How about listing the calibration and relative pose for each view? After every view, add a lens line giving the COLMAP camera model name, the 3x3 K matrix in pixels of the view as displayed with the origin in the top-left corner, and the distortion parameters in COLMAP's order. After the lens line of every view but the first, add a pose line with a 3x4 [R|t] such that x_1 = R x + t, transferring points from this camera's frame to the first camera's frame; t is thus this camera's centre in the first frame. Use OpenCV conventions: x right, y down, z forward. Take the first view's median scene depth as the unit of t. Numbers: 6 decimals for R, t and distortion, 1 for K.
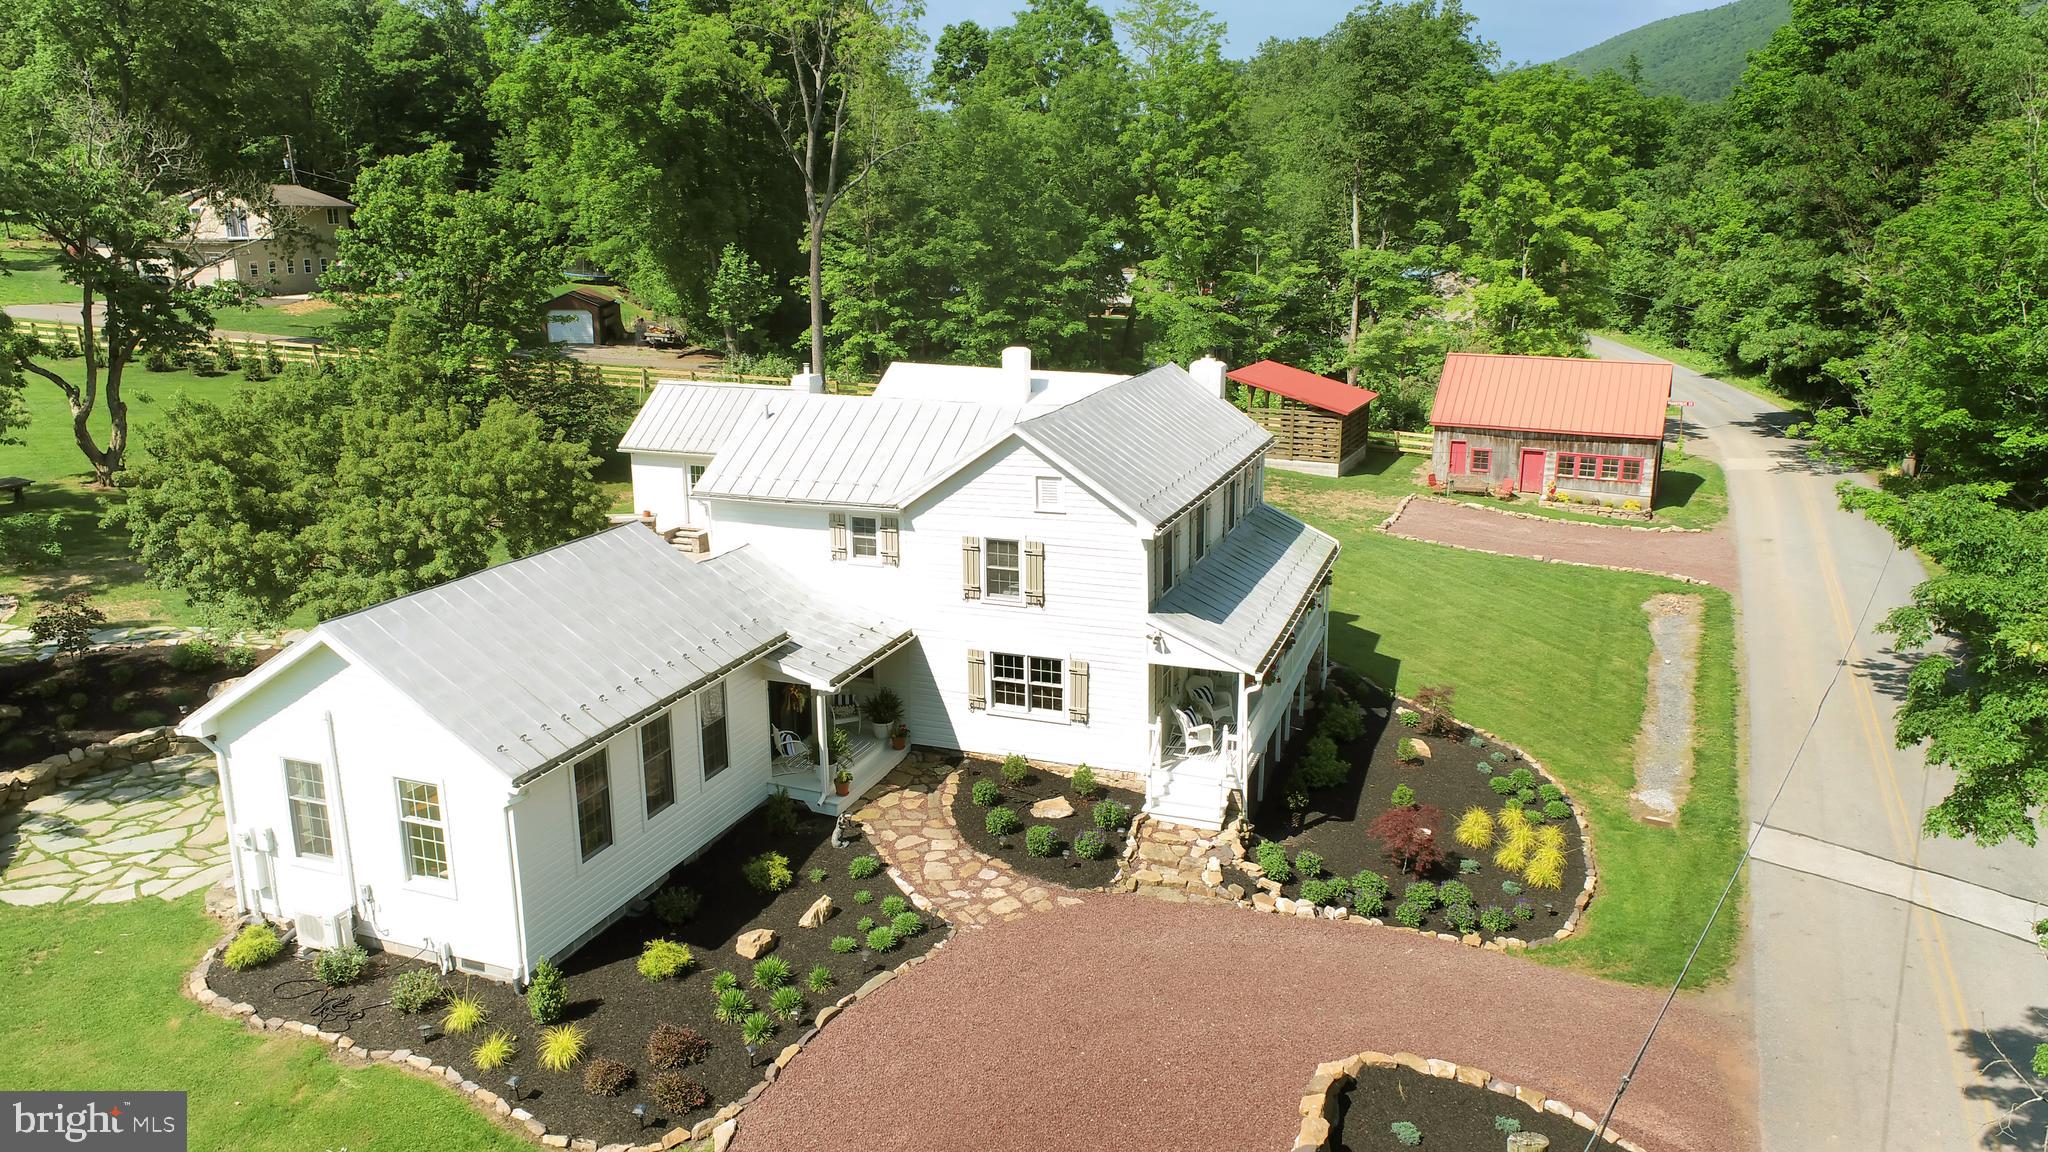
lens RADIAL K [[1368.3, 0, 1024.0], [0, 1368.3, 576.0], [0, 0, 1]] dist [-0.014854, 0.006115]
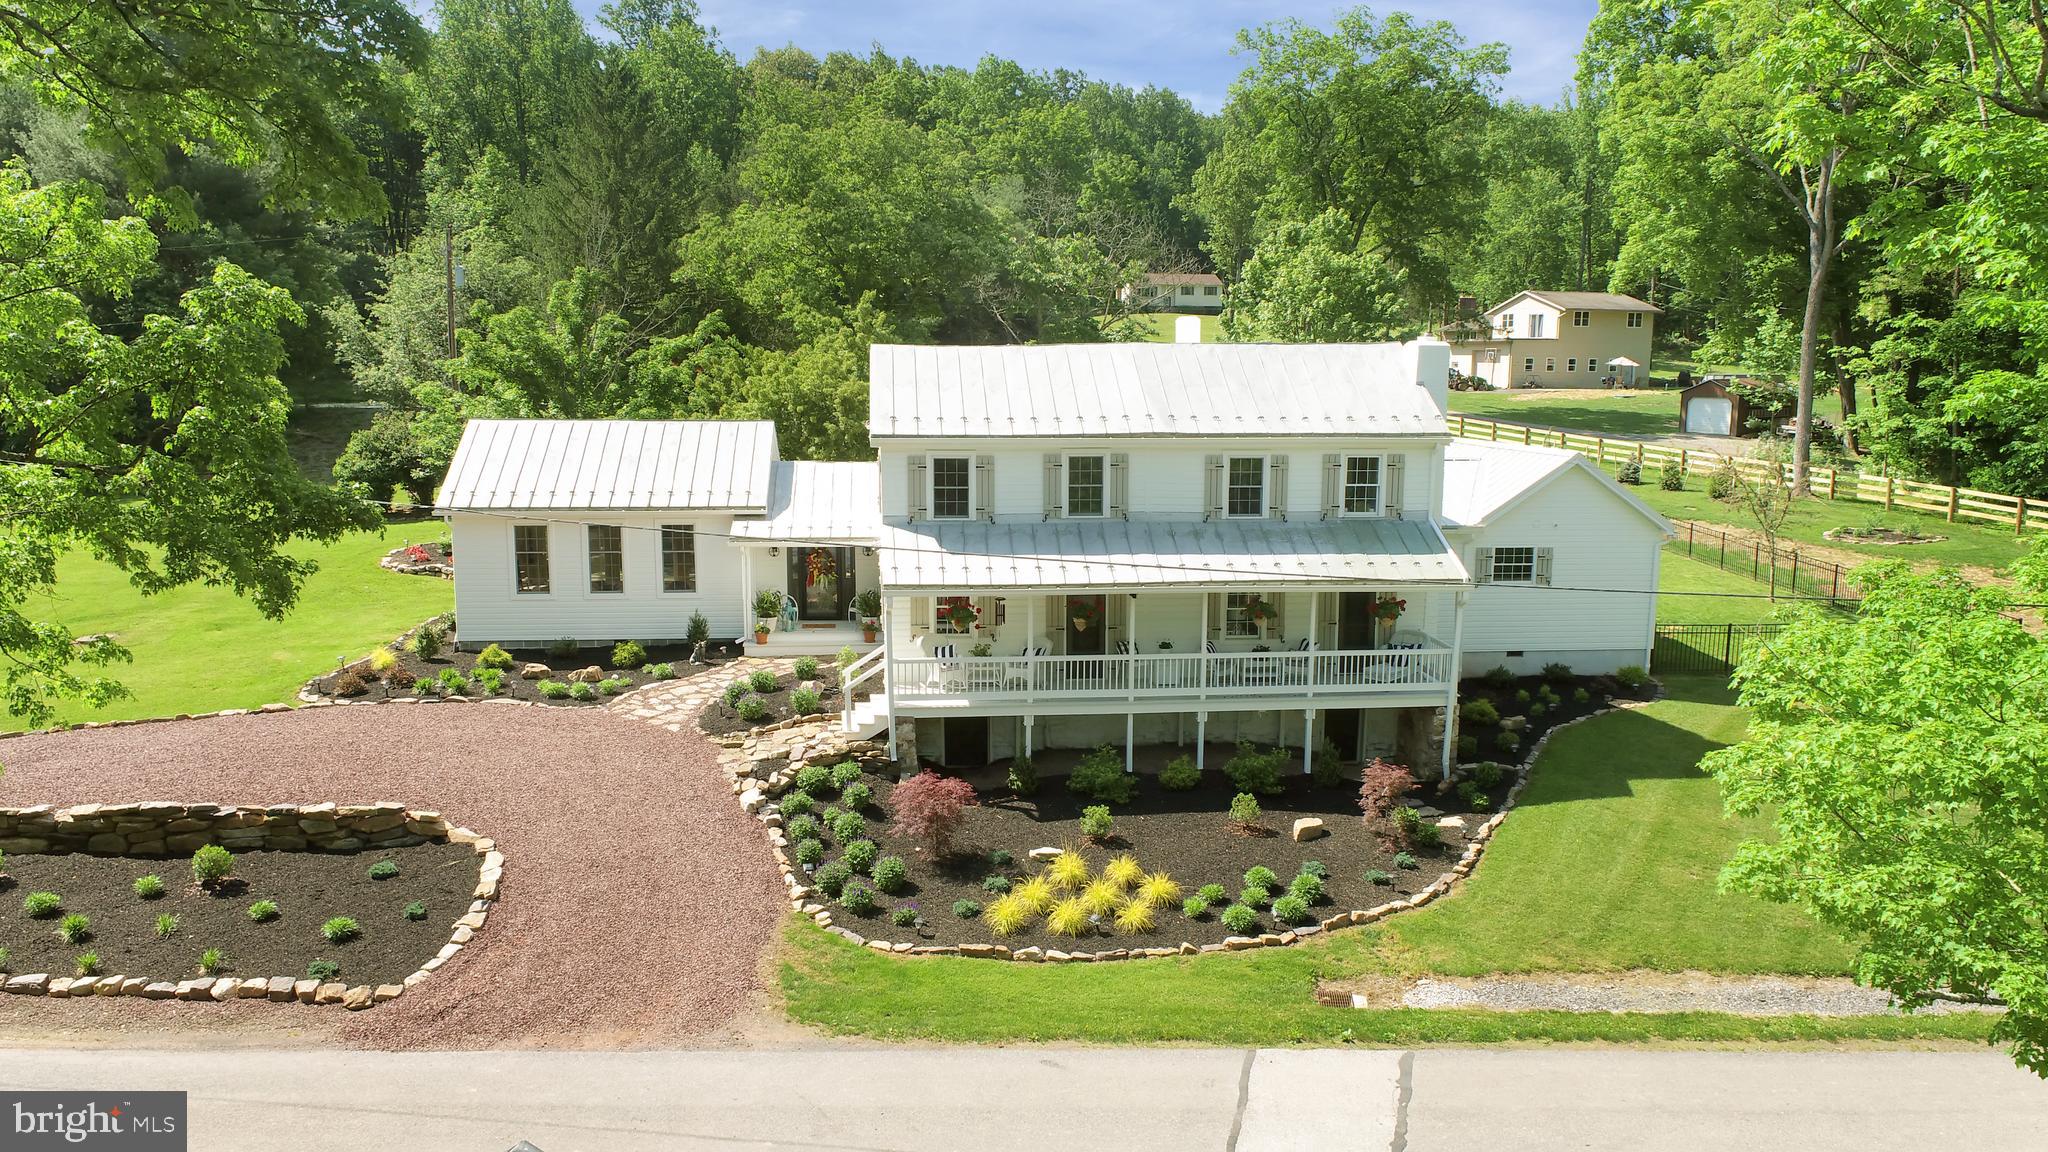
lens RADIAL K [[1385.7, 0, 1024.0], [0, 1385.7, 576.0], [0, 0, 1]] dist [-0.006502, -0.000846]
pose [[0.461463, 0.144065, -0.875384, 1.106246], [-0.236838, 0.970921, 0.034938, 0.006692], [0.854962, 0.191202, 0.482164, 0.641219]]
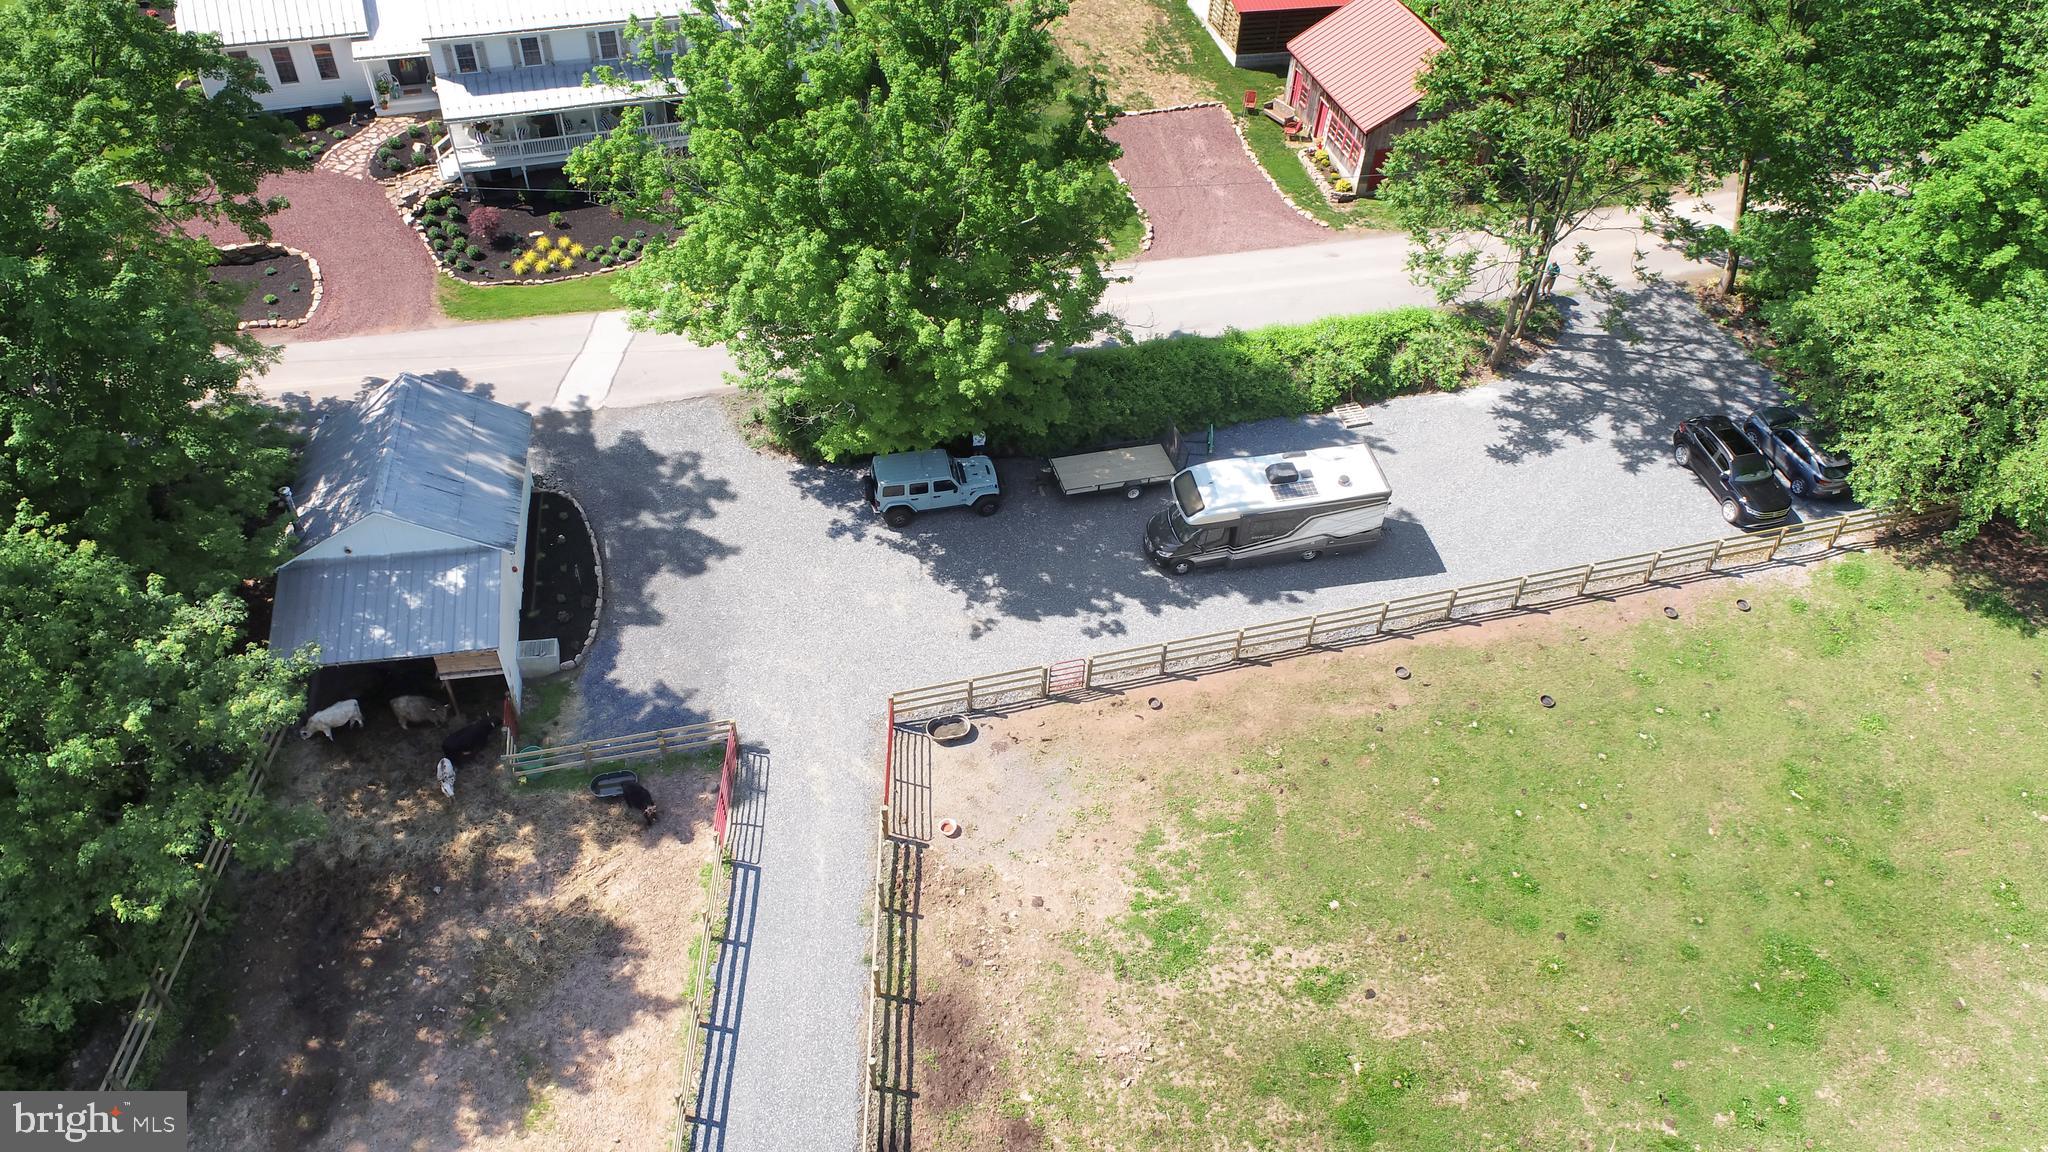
lens RADIAL K [[1368.3, 0, 1024.0], [0, 1368.3, 576.0], [0, 0, 1]] dist [-0.014854, 0.006115]
pose [[0.655958, 0.548514, -0.518509, 2.412695], [-0.238973, 0.802534, 0.546654, -0.793142], [0.715969, -0.234672, 0.657509, 0.058481]]
